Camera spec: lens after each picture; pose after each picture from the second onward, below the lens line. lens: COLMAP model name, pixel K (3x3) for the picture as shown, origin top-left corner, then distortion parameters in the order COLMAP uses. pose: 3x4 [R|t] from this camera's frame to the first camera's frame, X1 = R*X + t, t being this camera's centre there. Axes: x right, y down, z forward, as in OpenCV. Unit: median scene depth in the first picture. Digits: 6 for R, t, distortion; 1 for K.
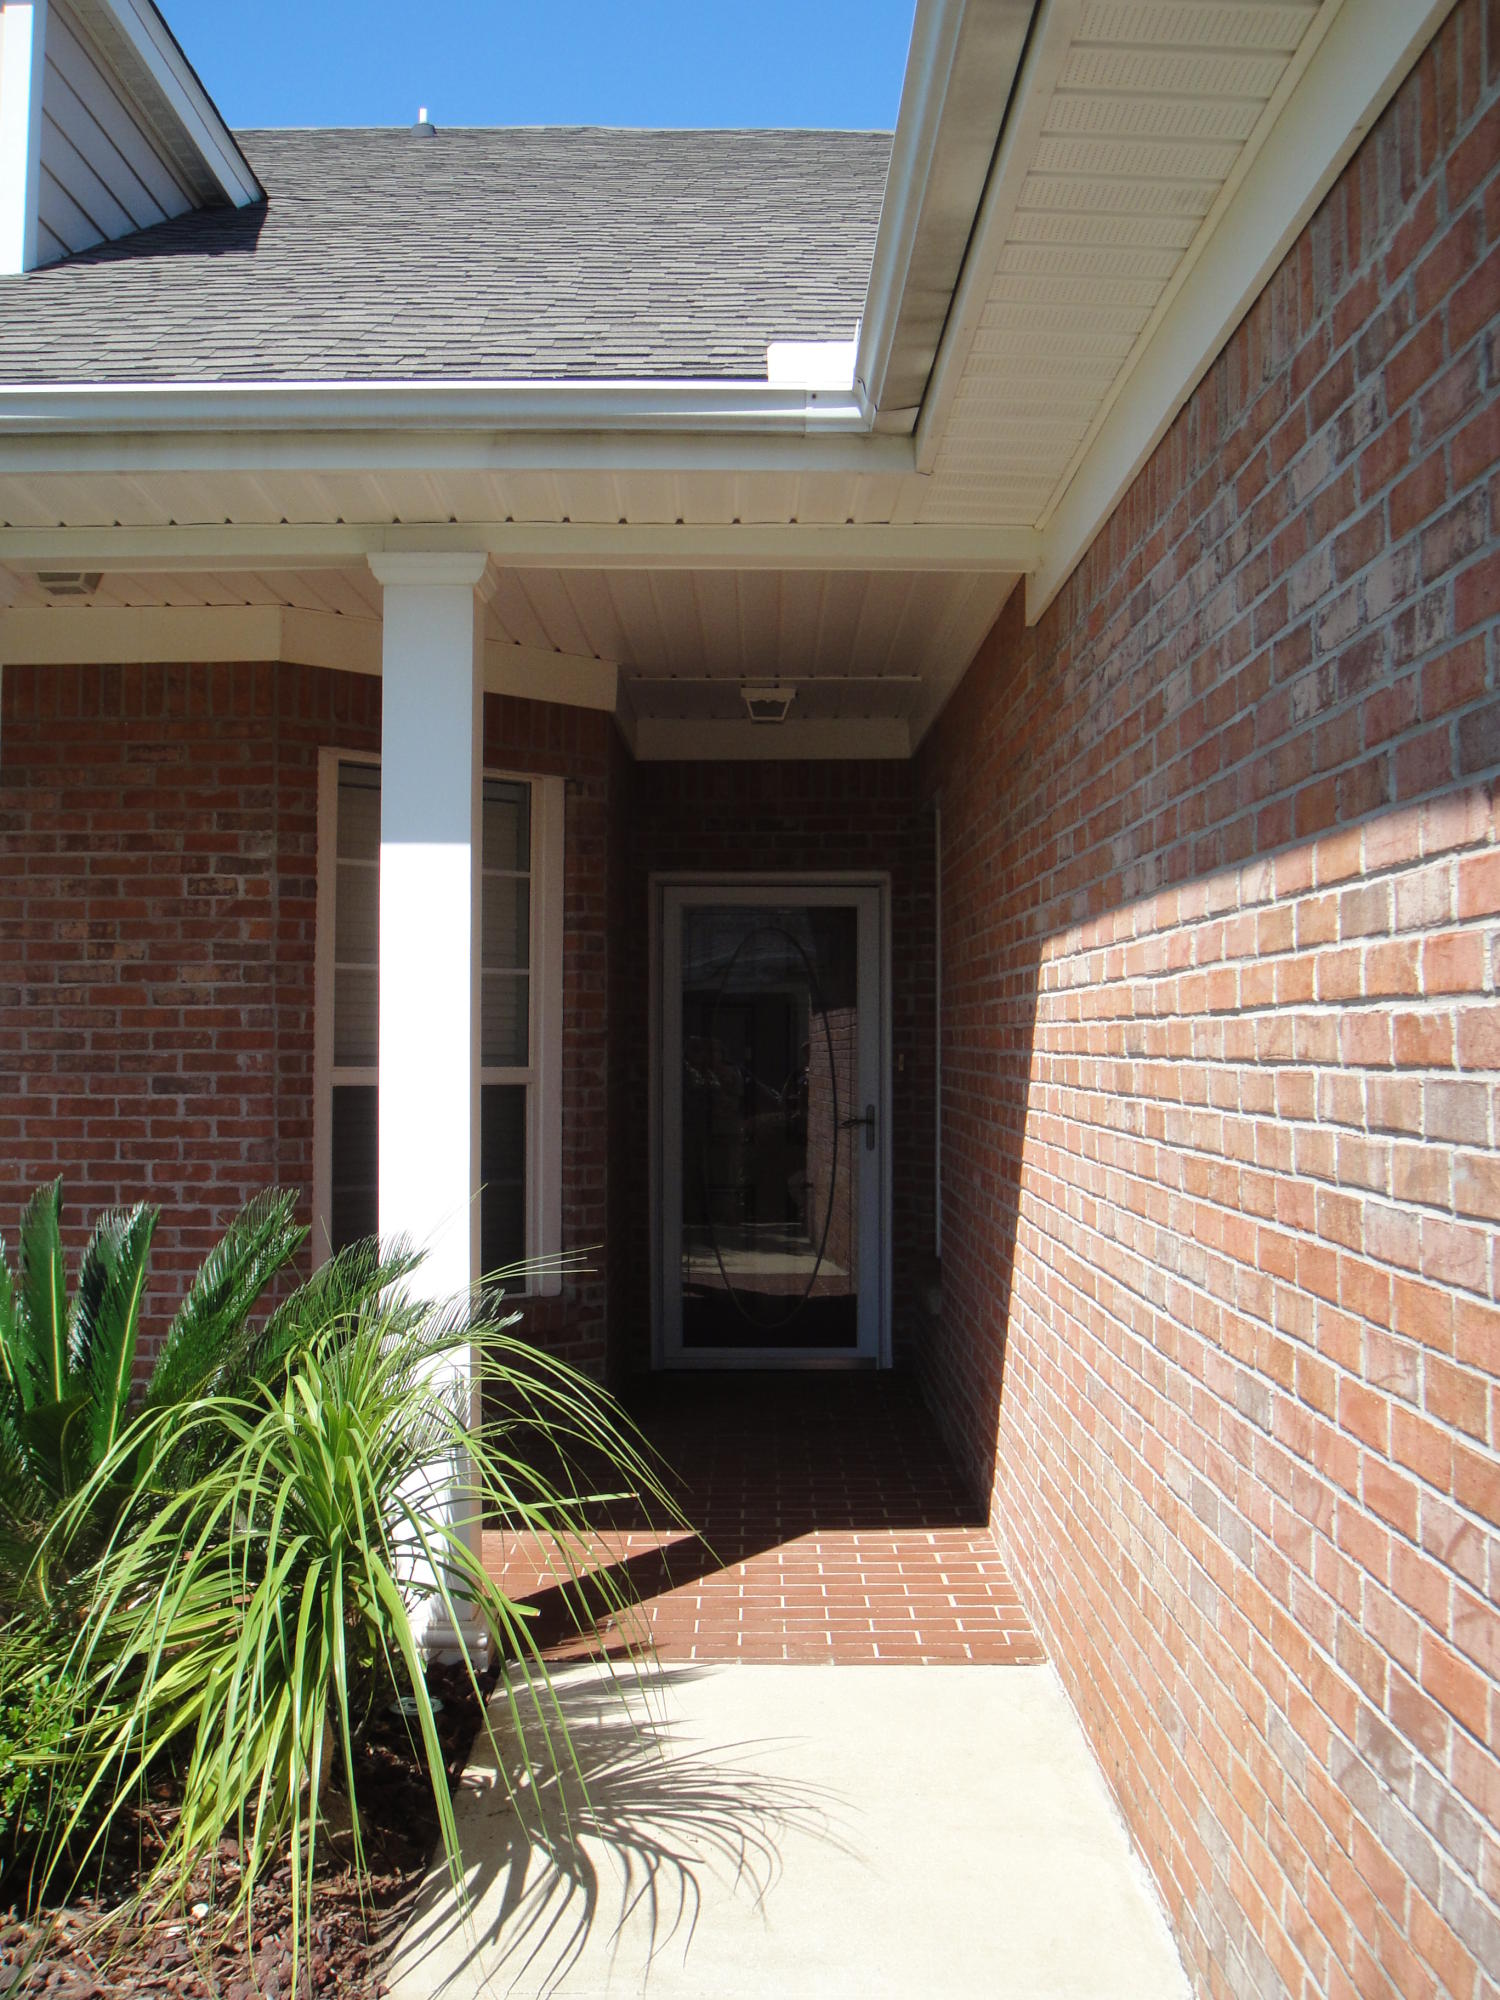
lens RADIAL K [[2151.8, 0, 755.6], [0, 2151.8, 1011.4], [0, 0, 1]] dist [-0.141297, 0.000000]
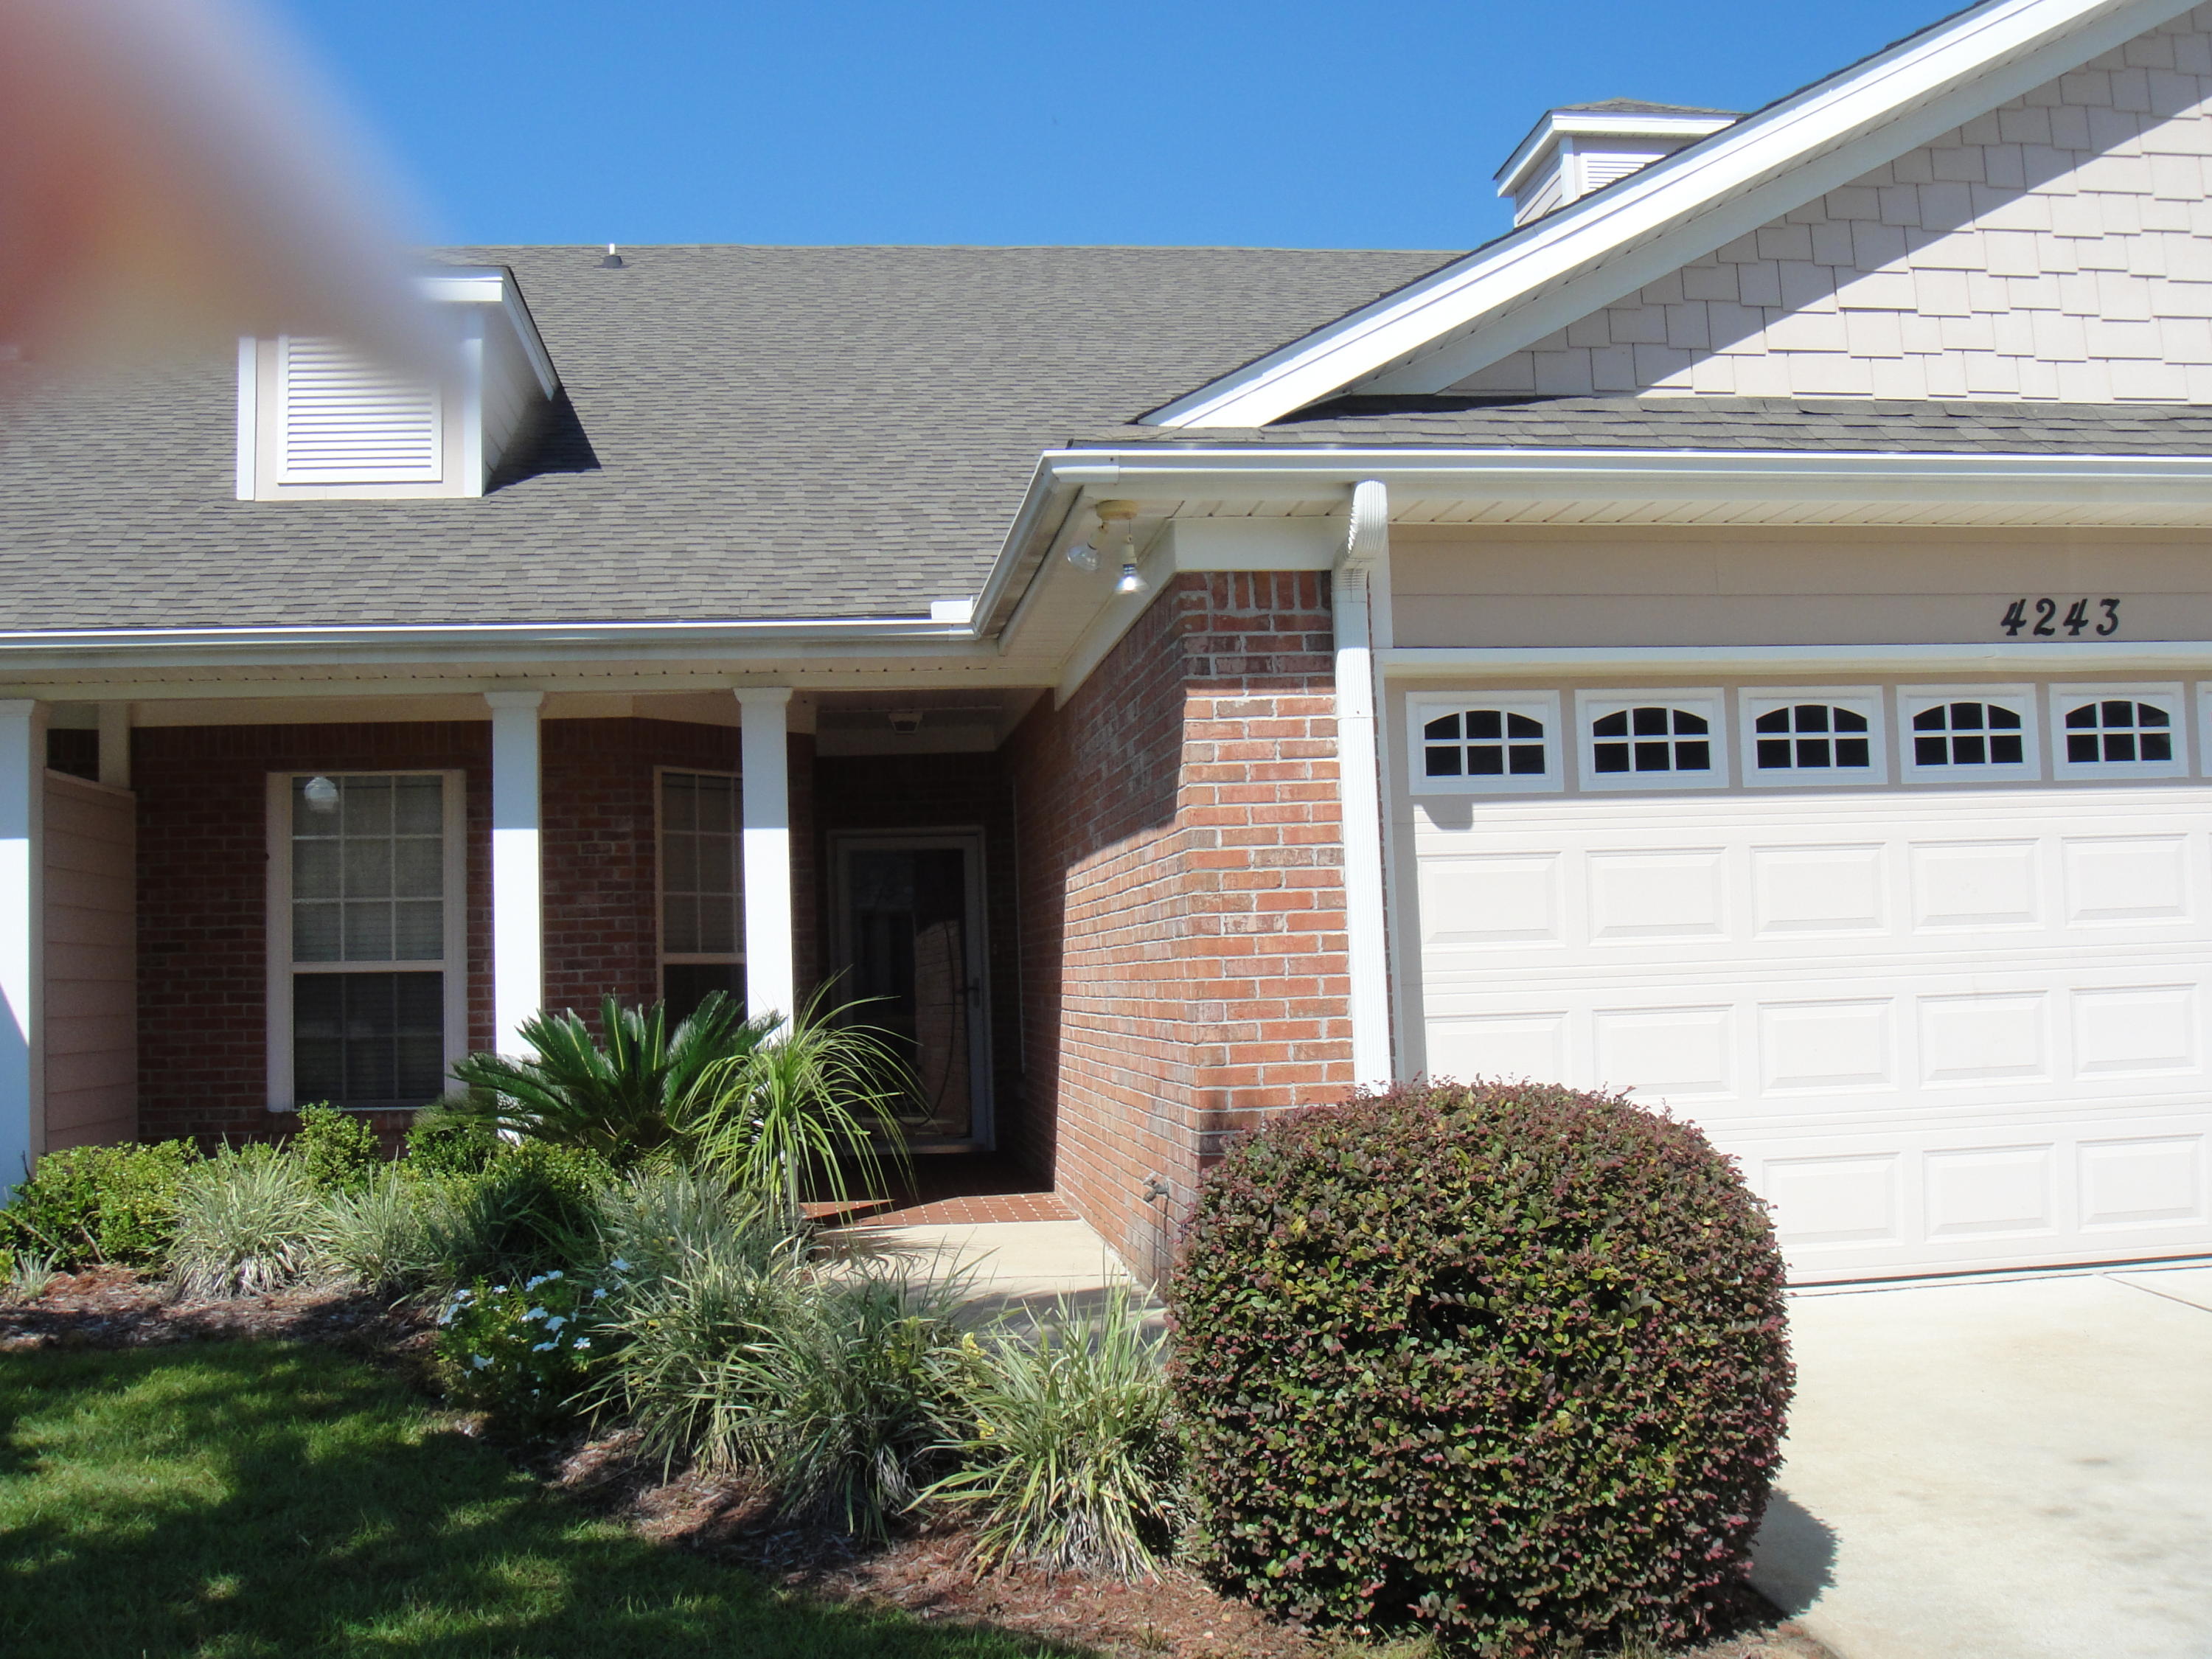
lens RADIAL K [[2379.9, 0, 1103.3], [0, 2379.9, 827.8], [0, 0, 1]] dist [-0.141297, 0.000000]
pose [[0.992559, -0.024245, 0.119324, -0.066393], [0.030254, 0.998350, -0.048800, 0.026586], [-0.117944, 0.052047, 0.991655, -0.825497]]
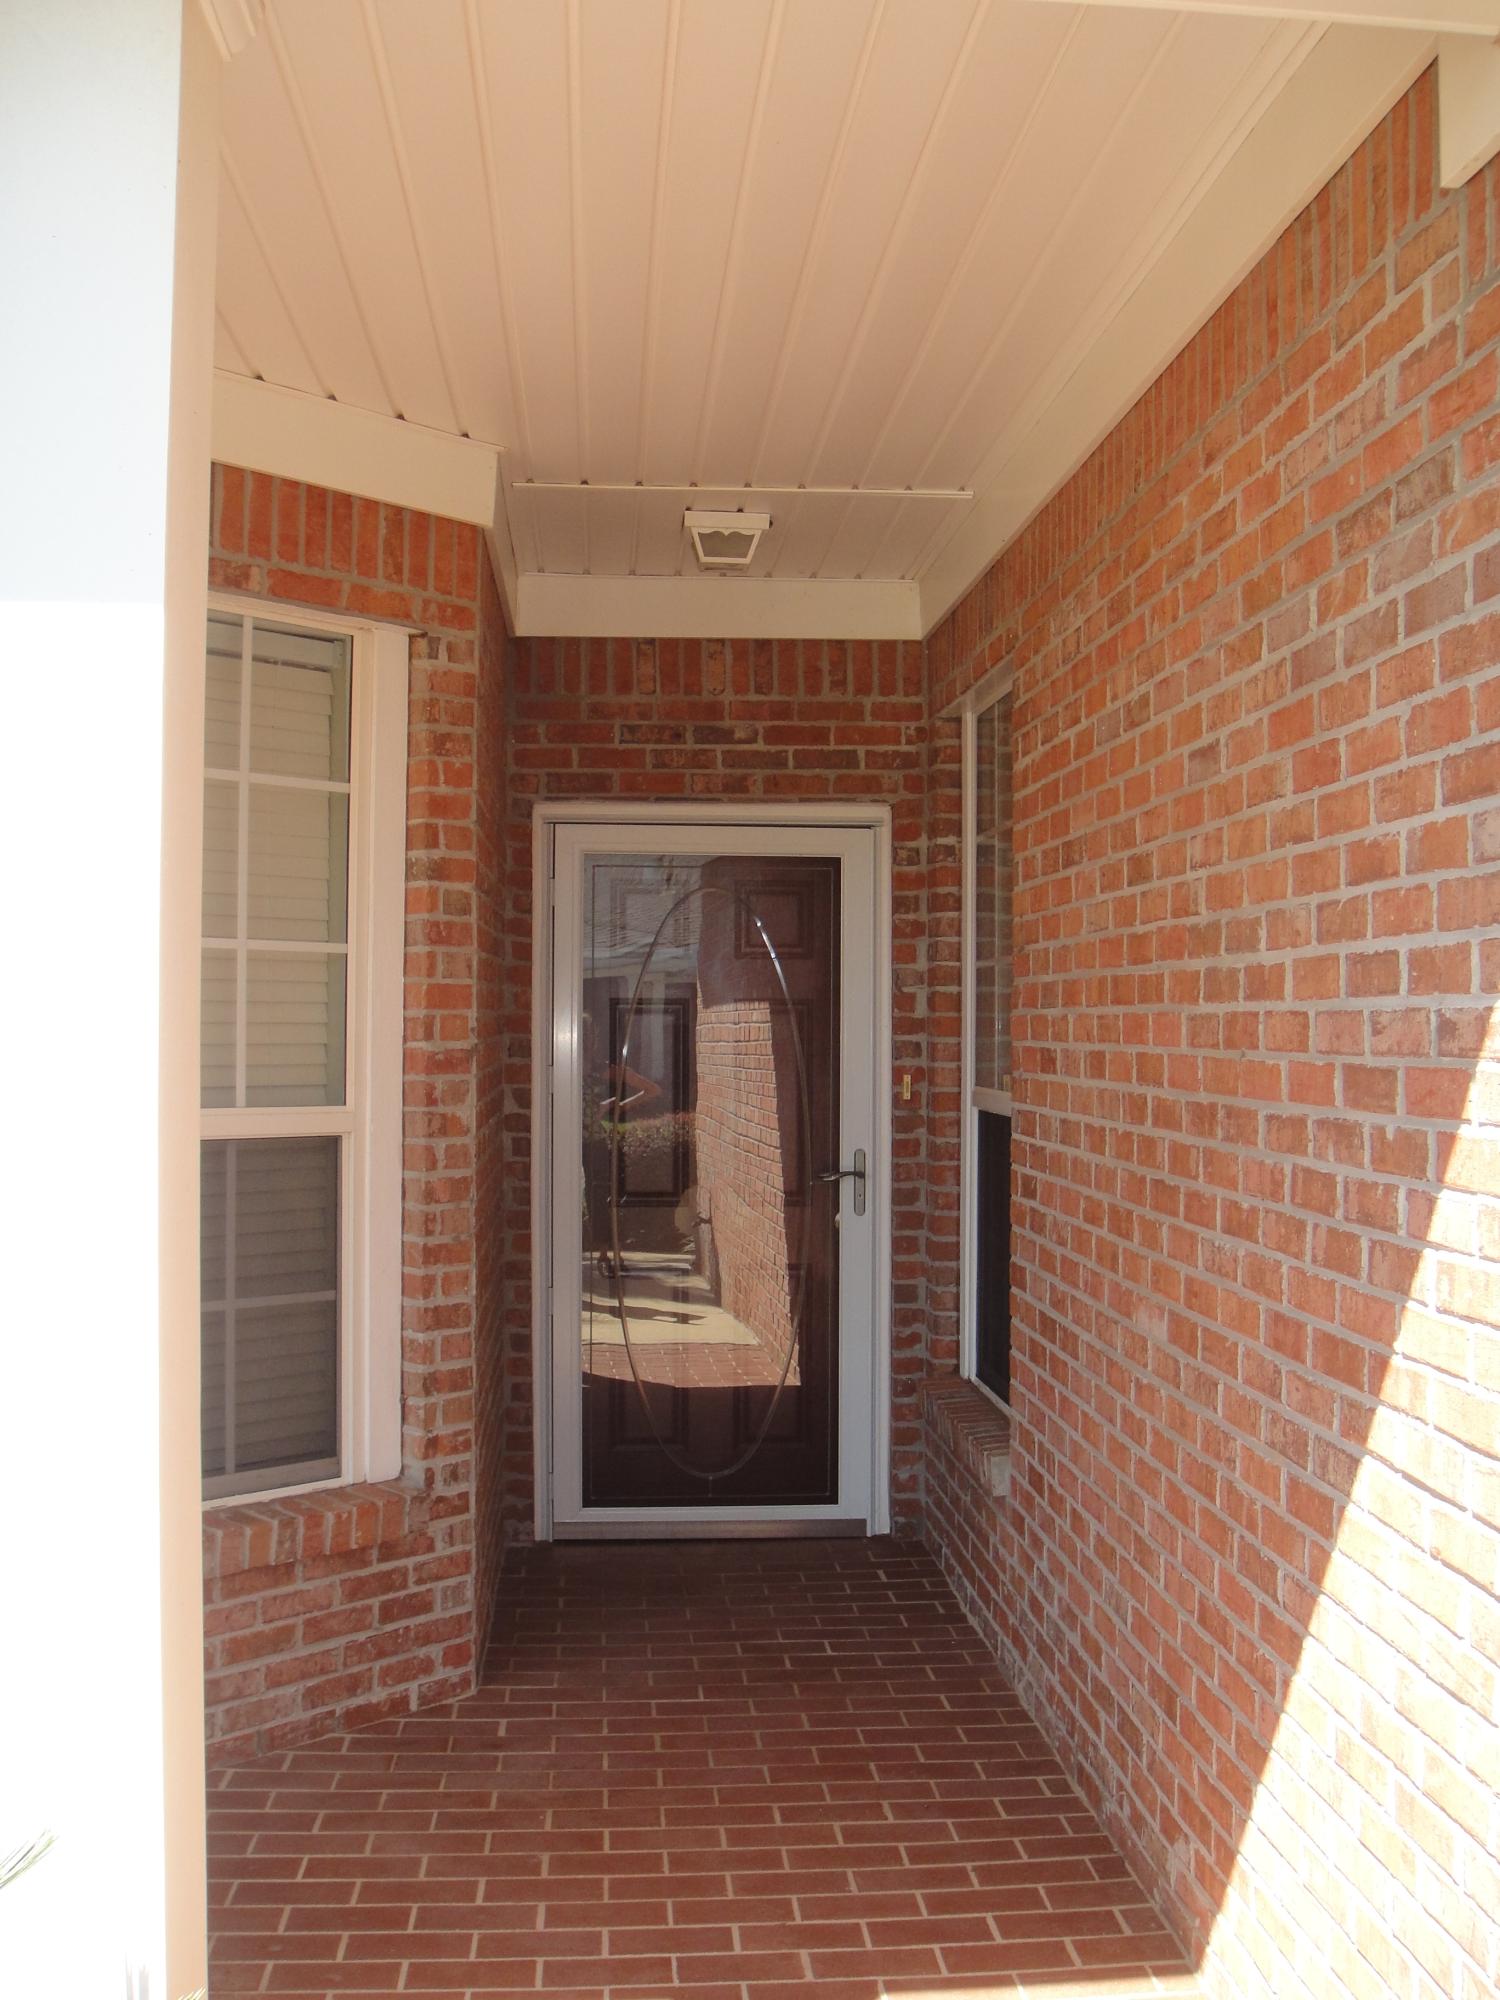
lens RADIAL K [[2151.8, 0, 748.4], [0, 2151.8, 1003.0], [0, 0, 1]] dist [-0.141297, 0.000000]
pose [[0.997527, 0.004423, 0.070151, -0.034933], [-0.004622, 0.999986, 0.002672, -0.005092], [-0.070138, -0.002990, 0.997533, 0.387862]]
